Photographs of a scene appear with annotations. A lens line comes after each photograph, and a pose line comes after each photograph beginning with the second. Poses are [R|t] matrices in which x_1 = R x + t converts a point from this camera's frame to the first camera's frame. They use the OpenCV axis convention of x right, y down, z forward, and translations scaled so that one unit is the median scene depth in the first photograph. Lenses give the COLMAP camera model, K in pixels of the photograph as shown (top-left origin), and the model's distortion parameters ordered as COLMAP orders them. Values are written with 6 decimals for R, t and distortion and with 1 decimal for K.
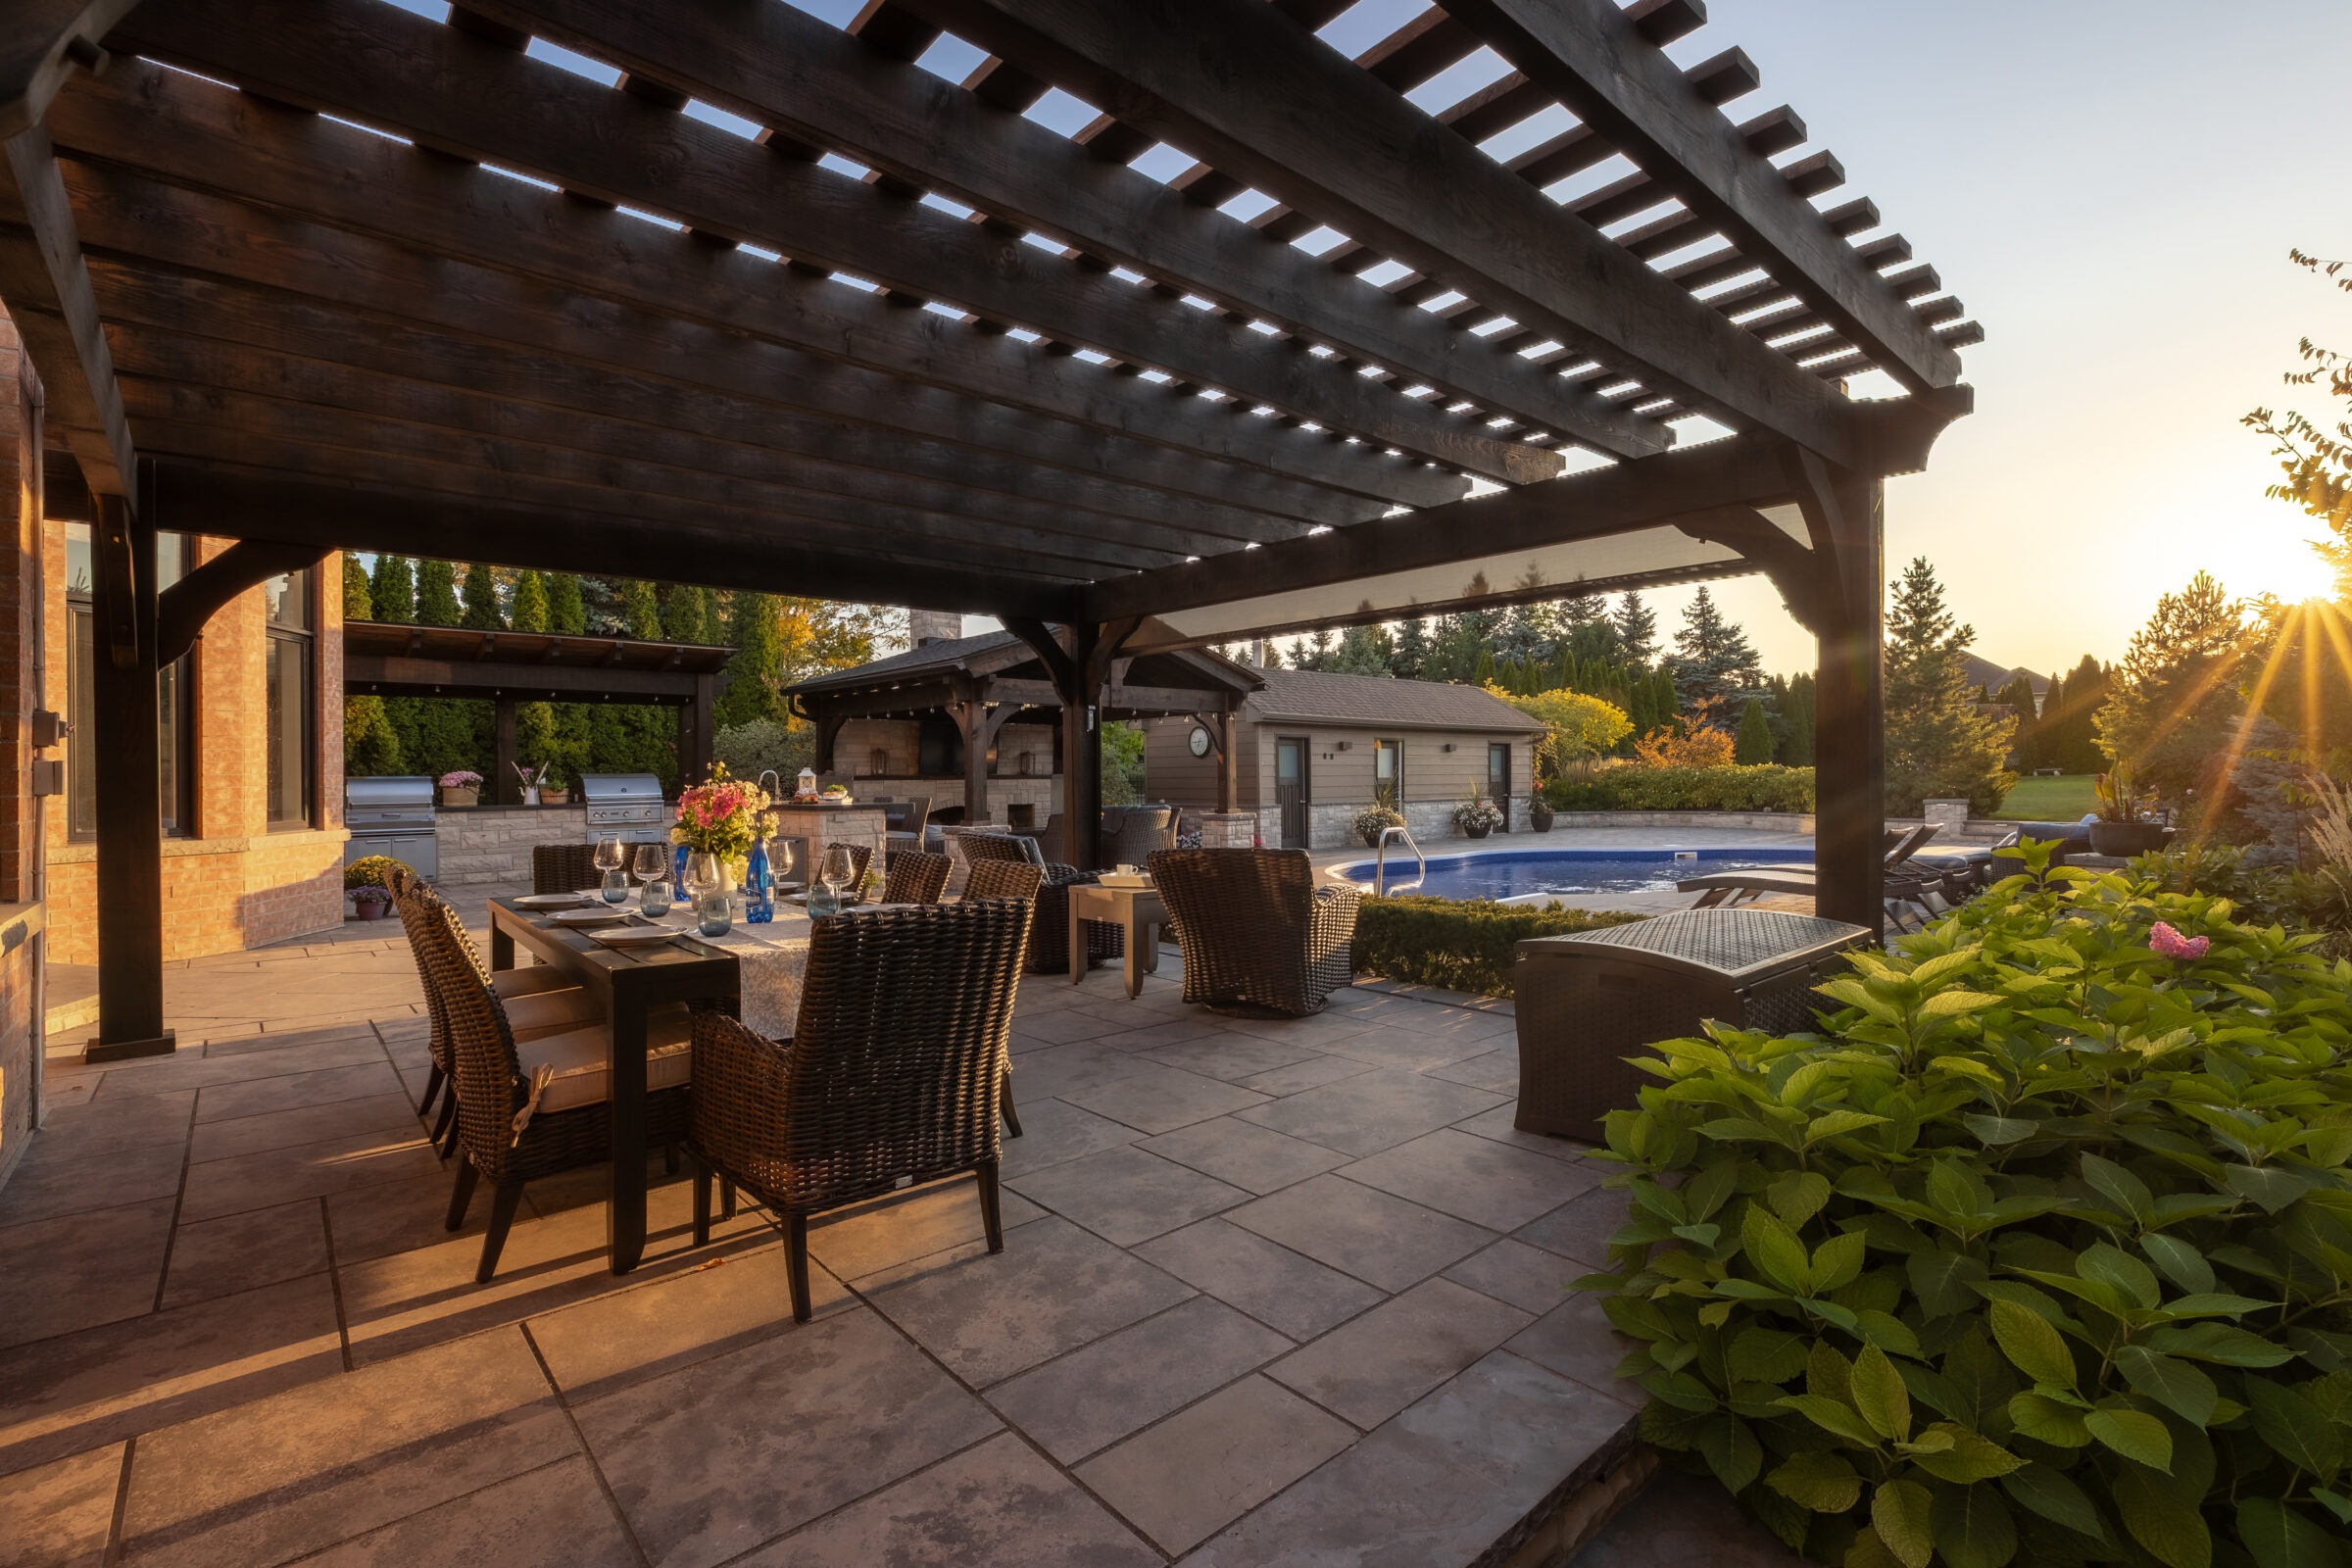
lens RADIAL K [[1067.6, 0, 1177.0], [0, 1067.6, 792.3], [0, 0, 1]] dist [-0.004107, 0.000301]
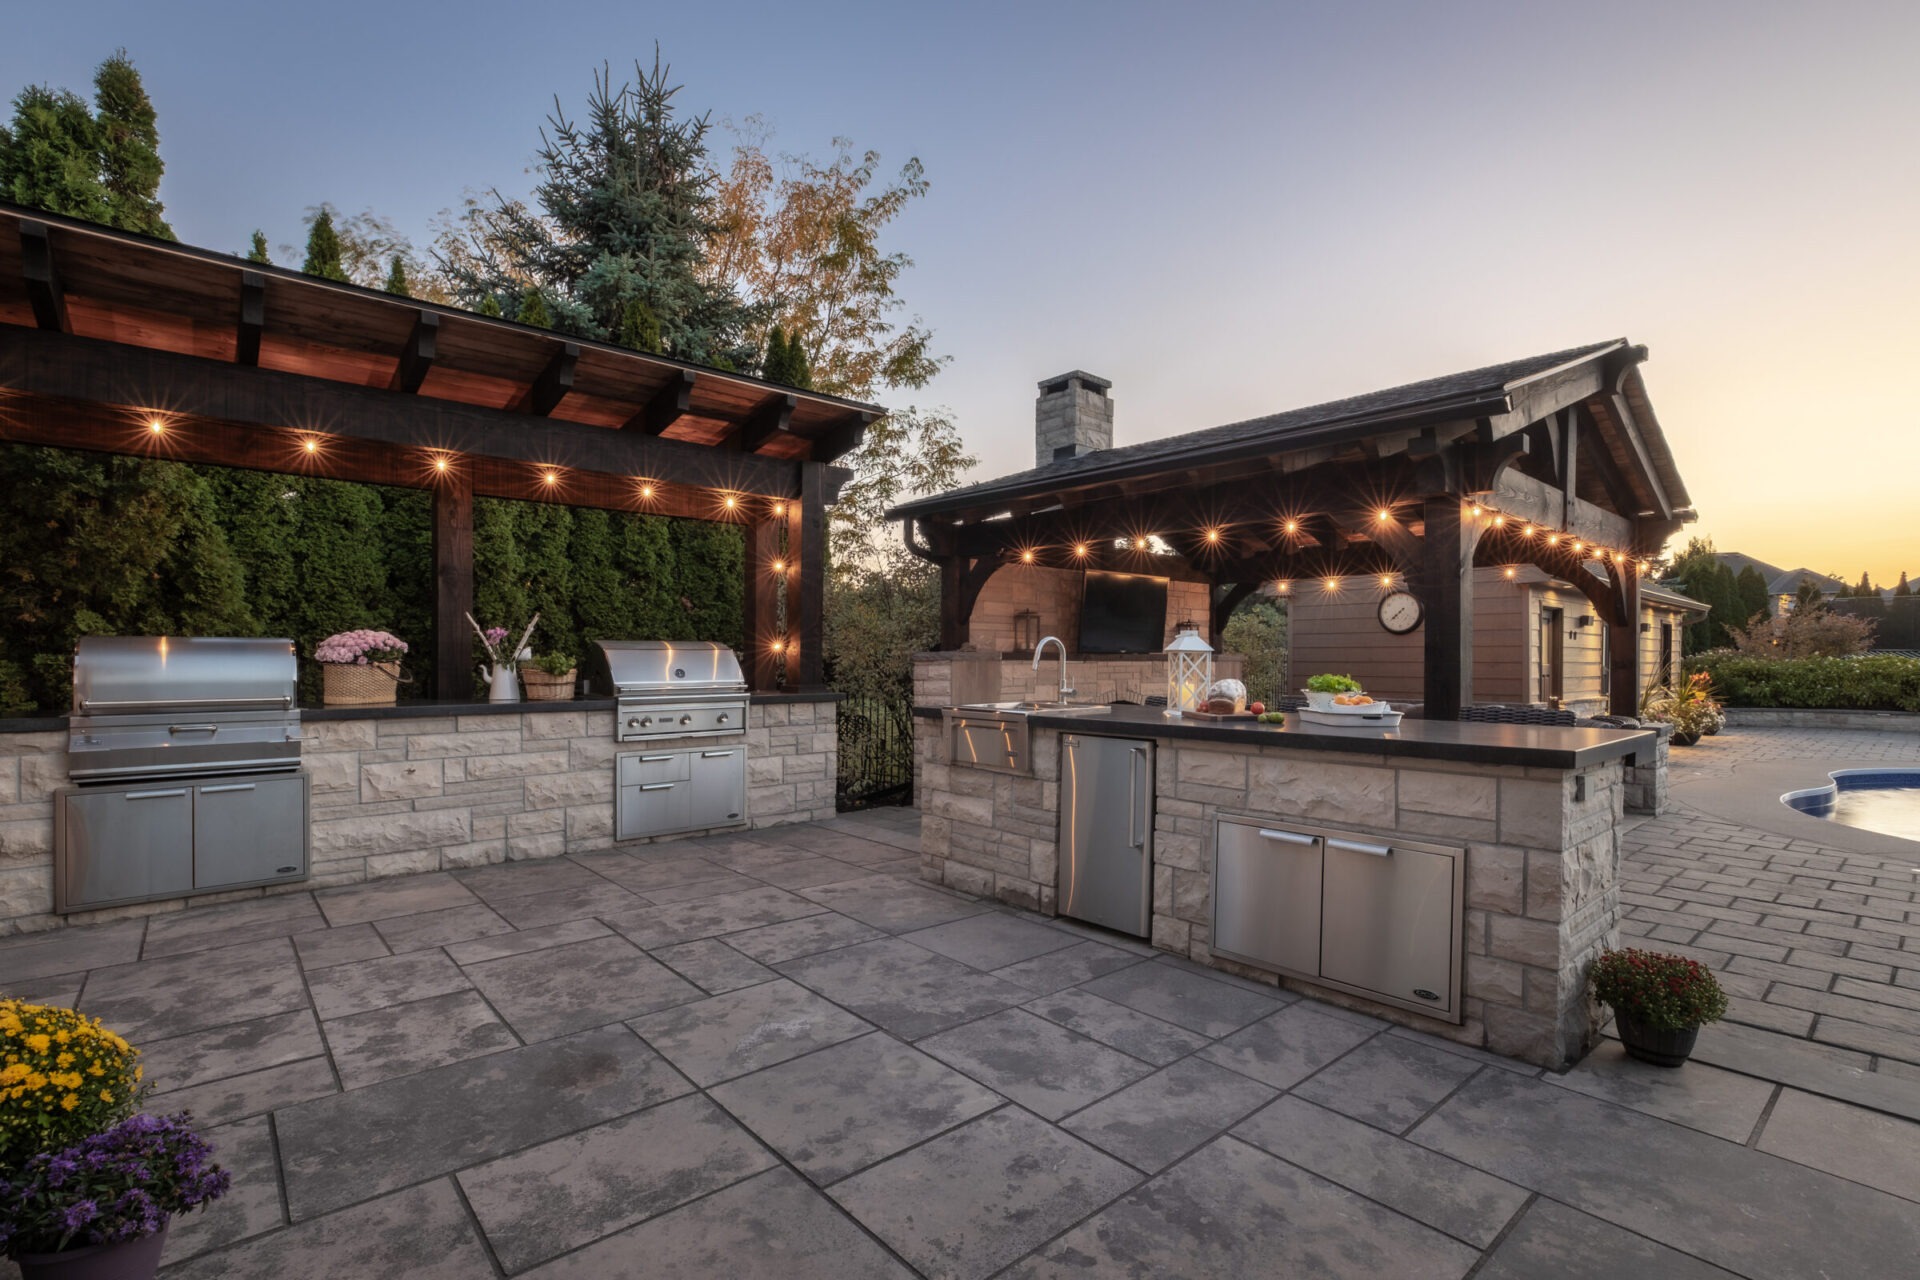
lens RADIAL K [[871.5, 0, 942.2], [0, 871.5, 680.1], [0, 0, 1]] dist [-0.004107, 0.000301]
pose [[0.999825, 0.013816, -0.012647, -0.272875], [-0.013685, 0.999853, 0.010332, -0.003366], [0.012788, -0.010157, 0.999867, 0.411031]]
